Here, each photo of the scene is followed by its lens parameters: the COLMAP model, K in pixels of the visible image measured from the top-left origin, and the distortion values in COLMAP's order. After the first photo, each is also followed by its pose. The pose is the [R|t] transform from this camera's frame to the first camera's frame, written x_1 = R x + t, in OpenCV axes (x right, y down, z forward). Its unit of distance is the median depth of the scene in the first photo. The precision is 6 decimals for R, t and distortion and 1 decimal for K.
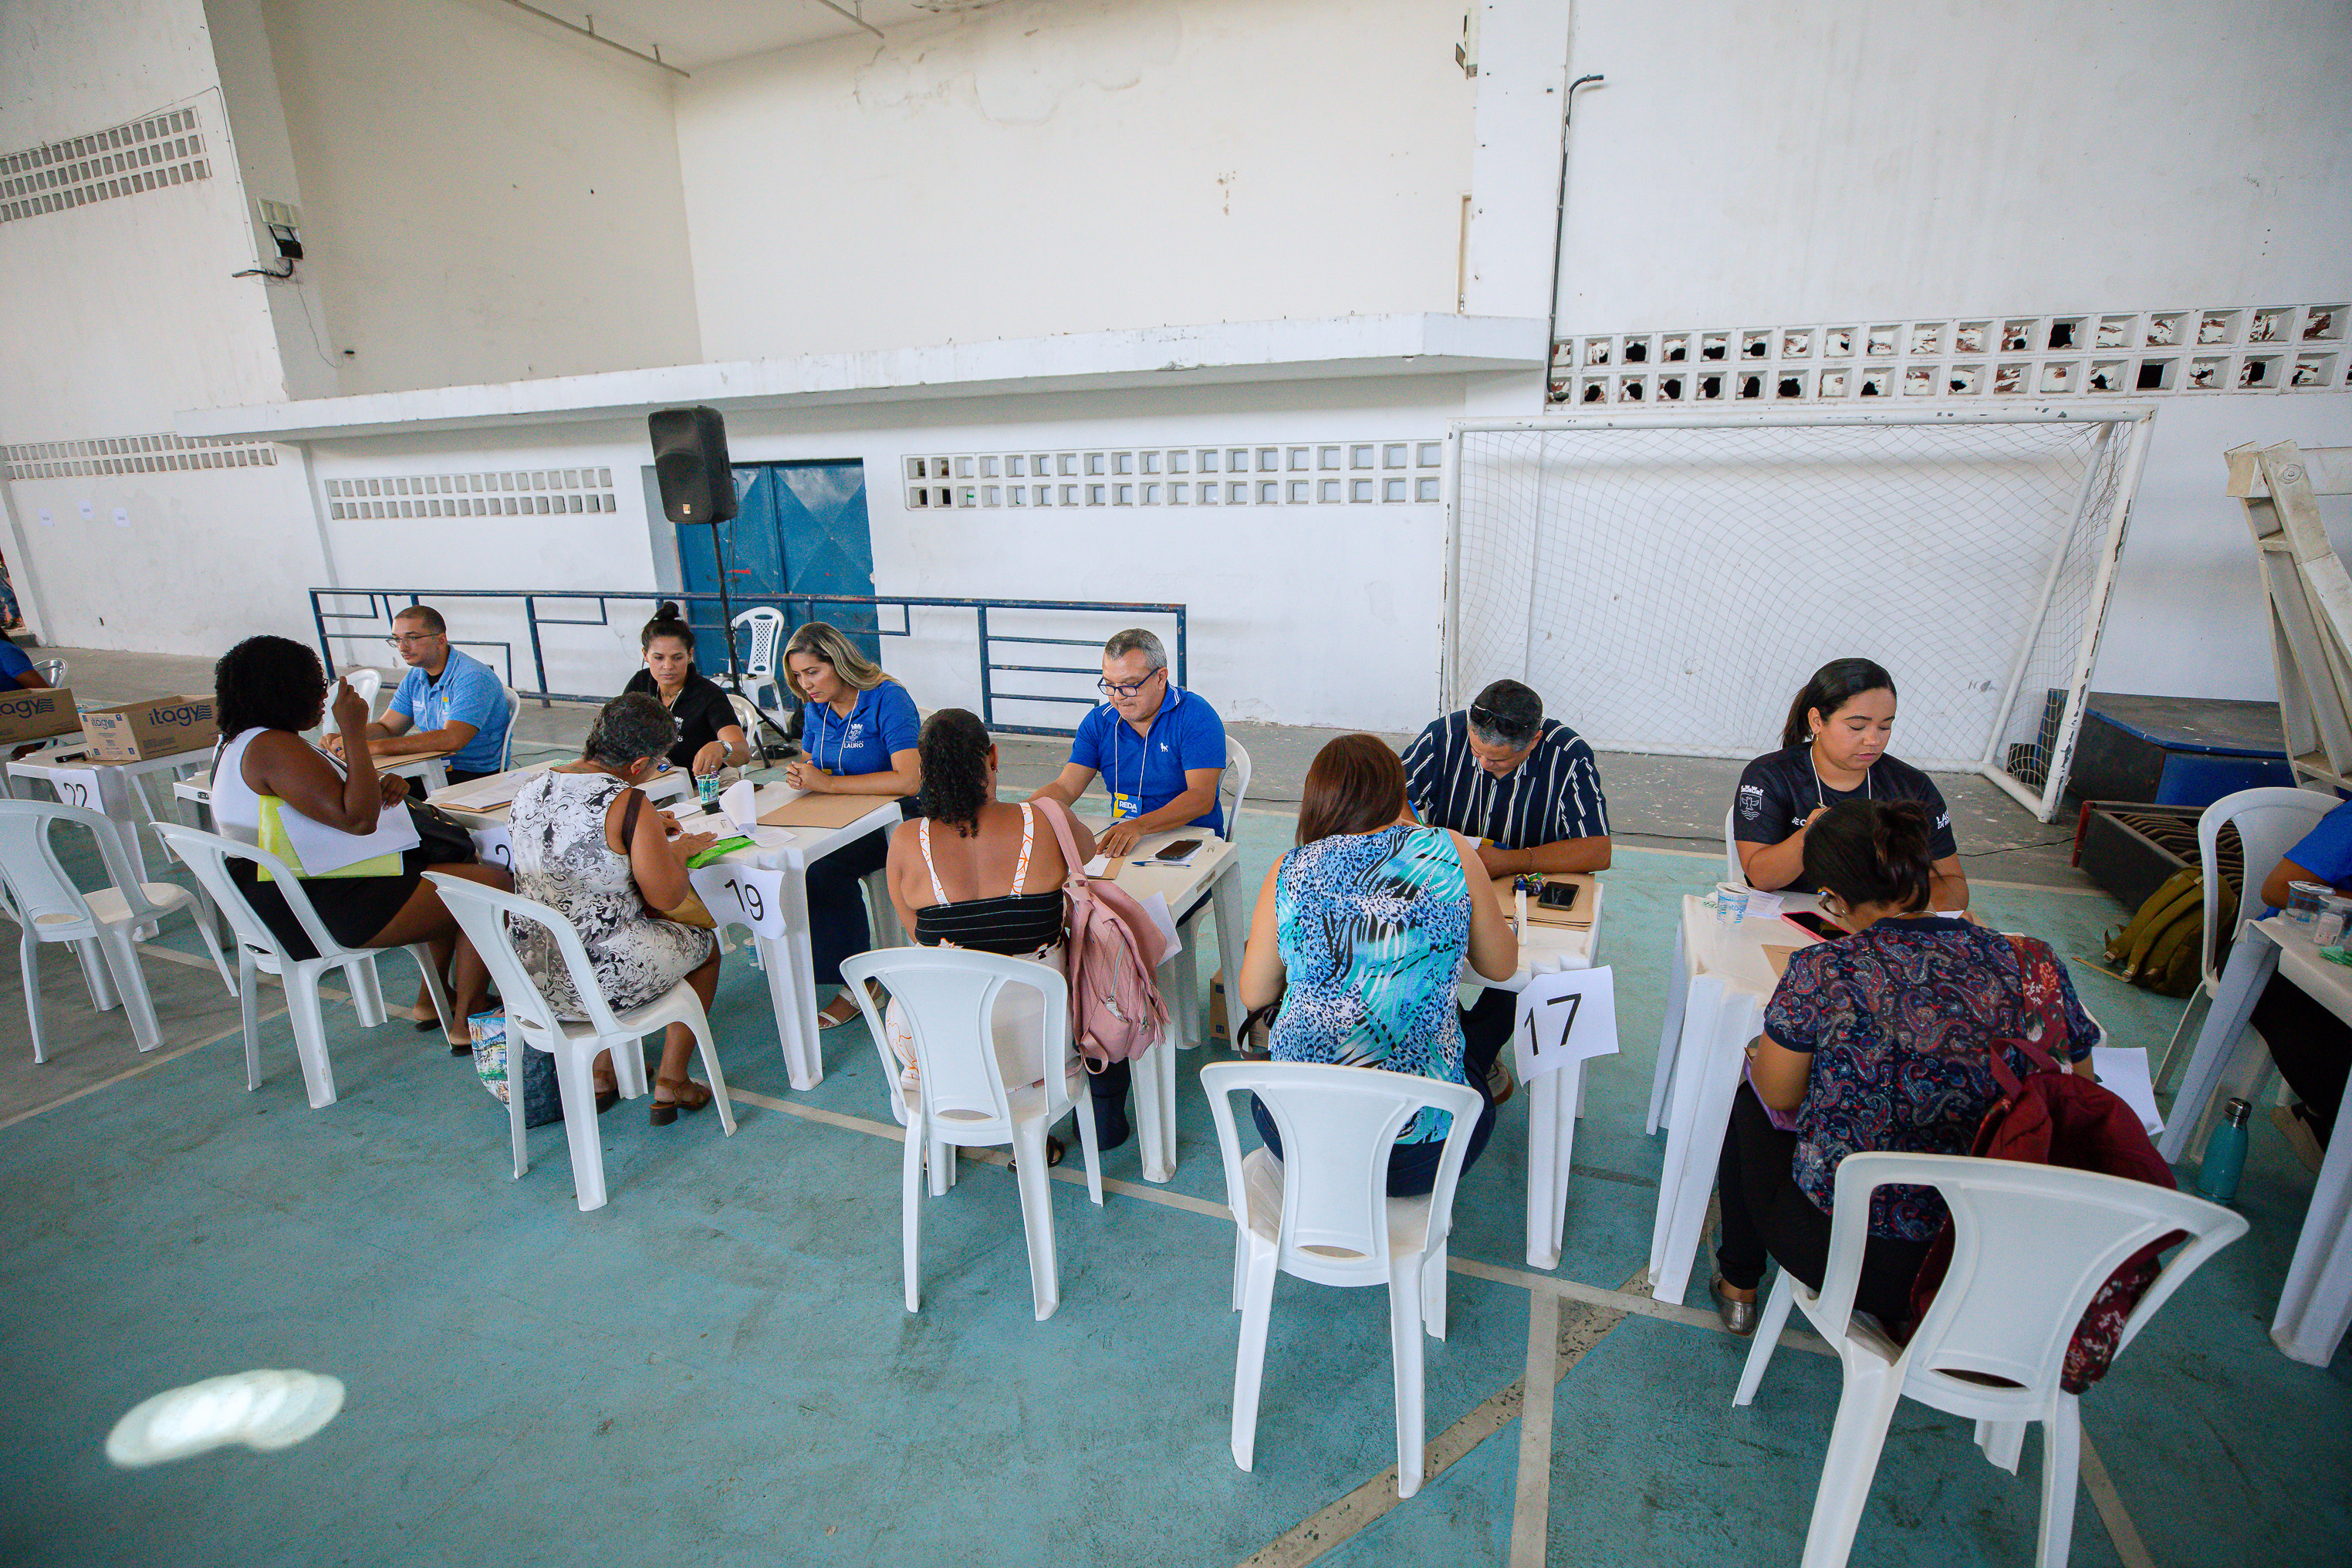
lens RADIAL K [[1073.1, 0, 1176.0], [0, 1073.1, 784.0], [0, 0, 1]] dist [-0.024494, 0.001072]
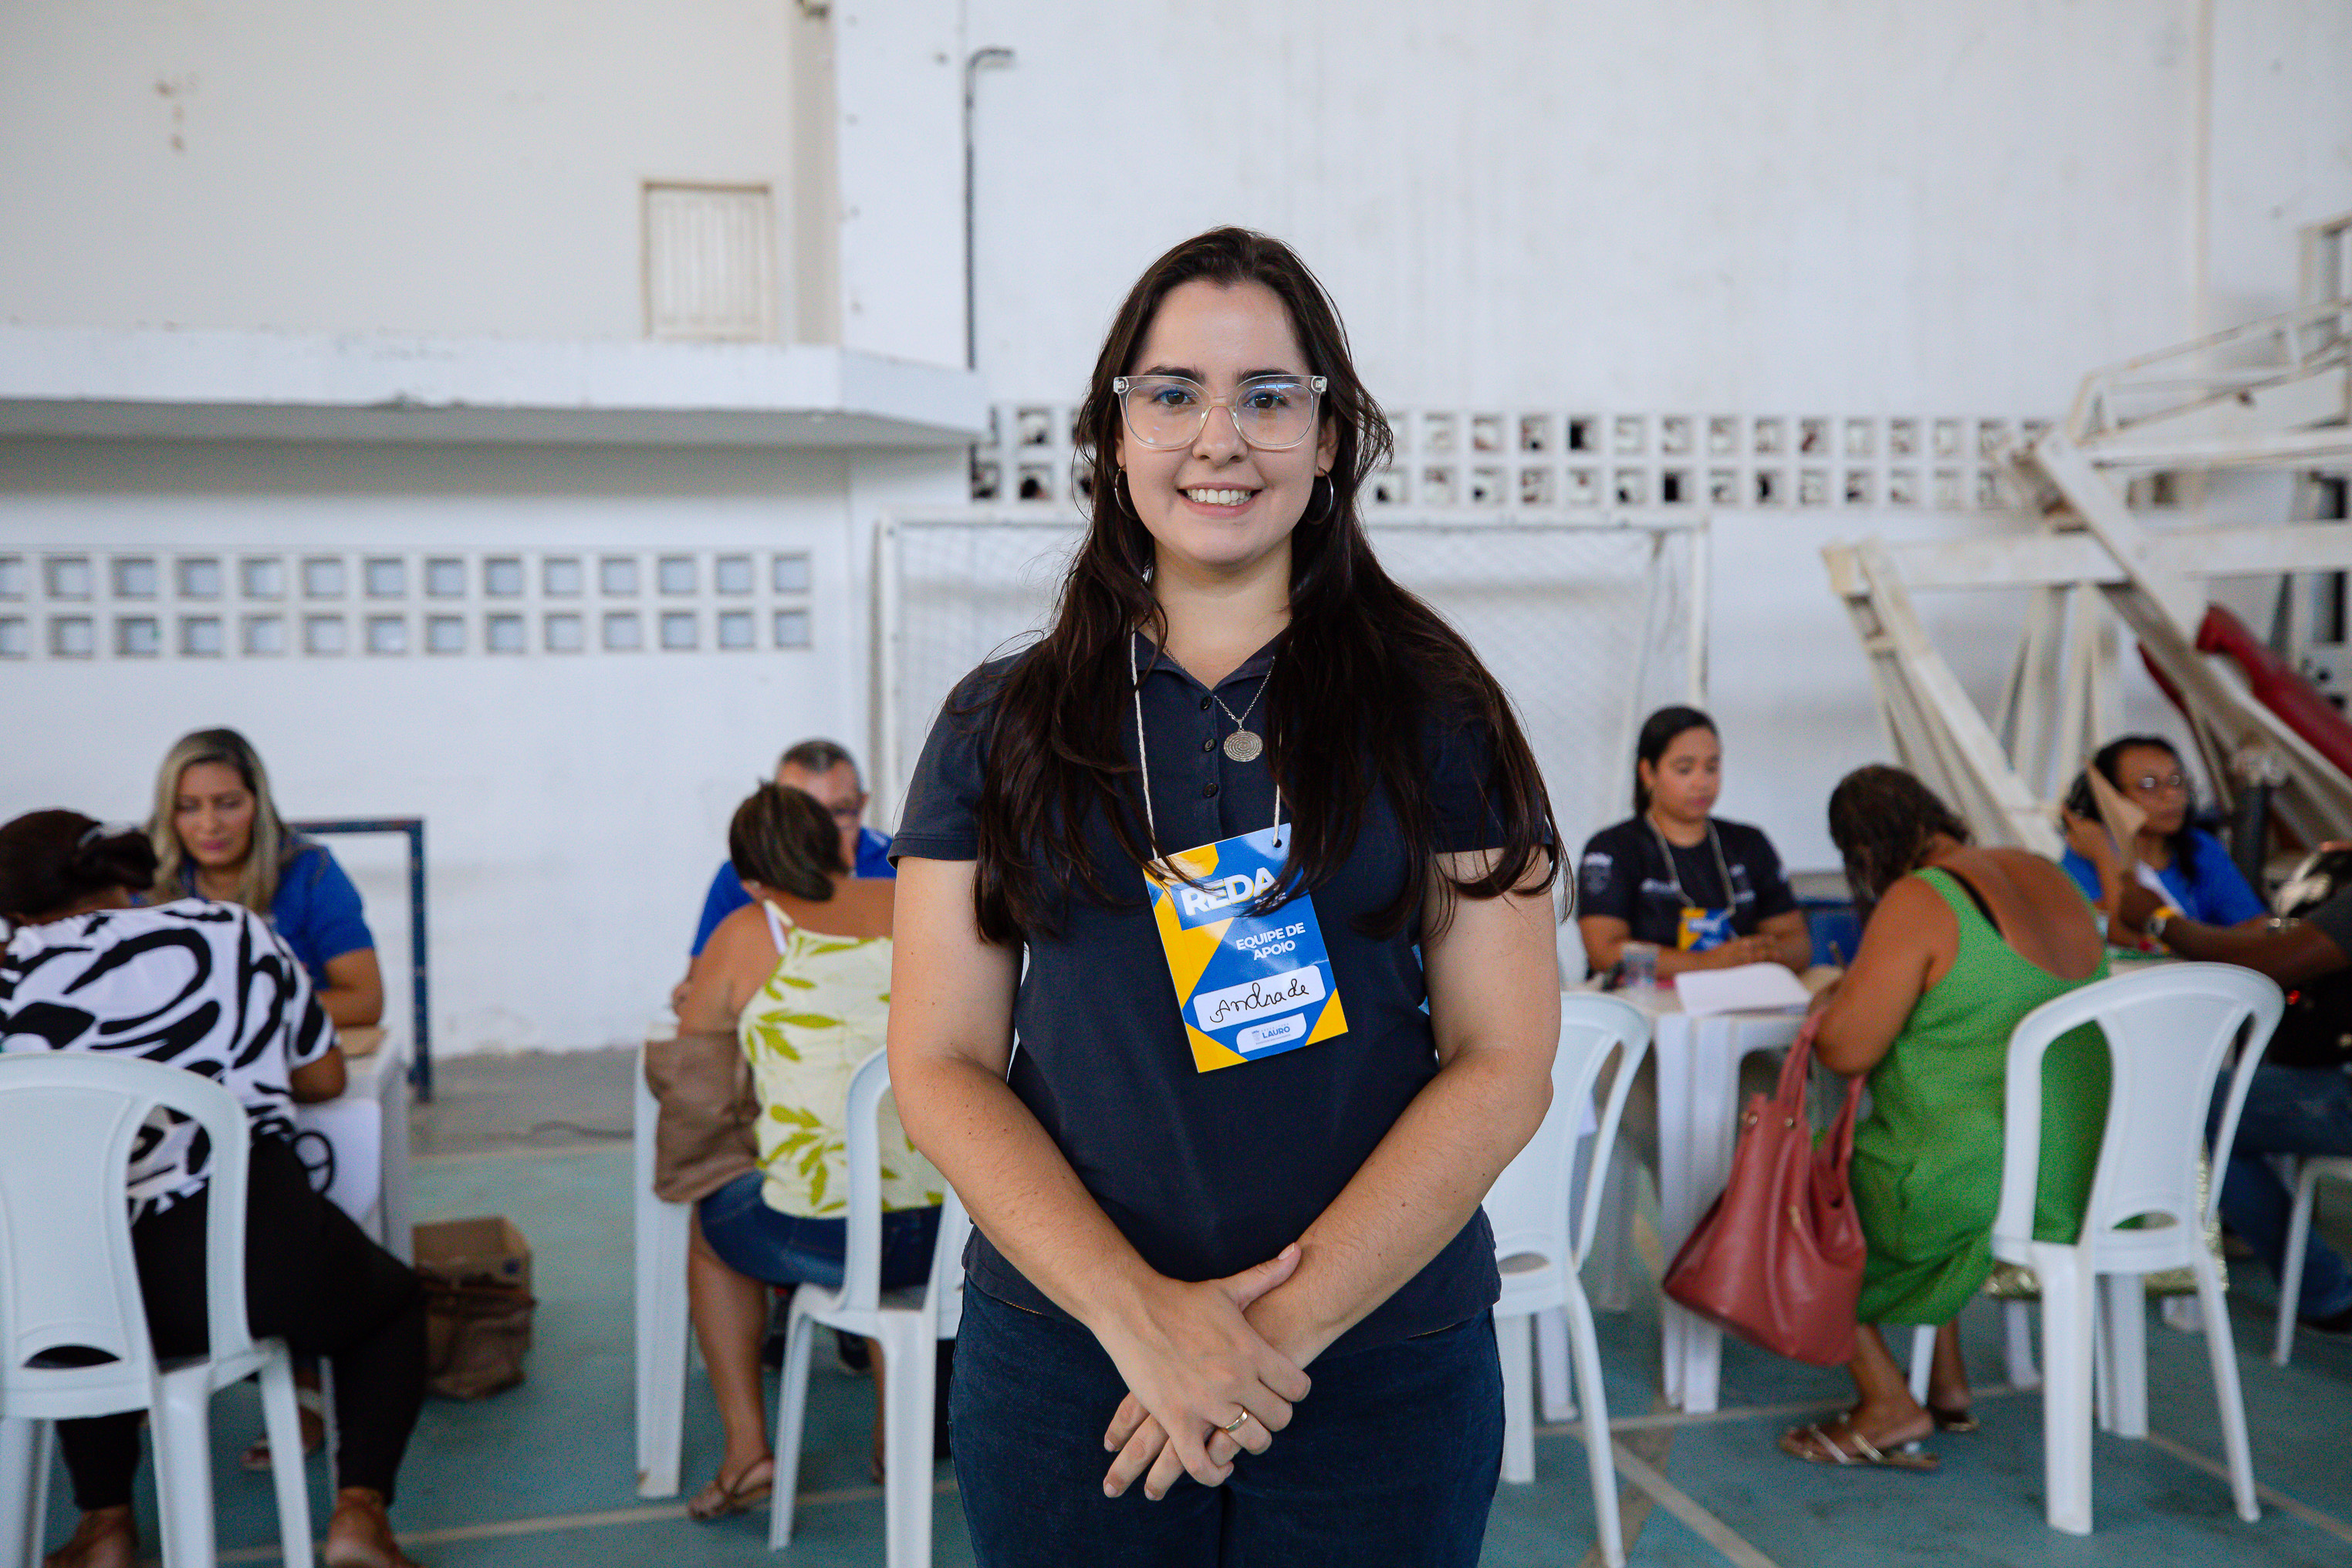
lens RADIAL K [[2239.3, 0, 1176.0], [0, 2239.3, 784.0], [0, 0, 1]] dist [0.041254, 0.017954]
pose [[0.837795, -0.019631, 0.545632, -0.340421], [0.151830, 0.968312, -0.198290, 0.116967], [-0.524450, 0.248969, 0.814228, -0.156674]]
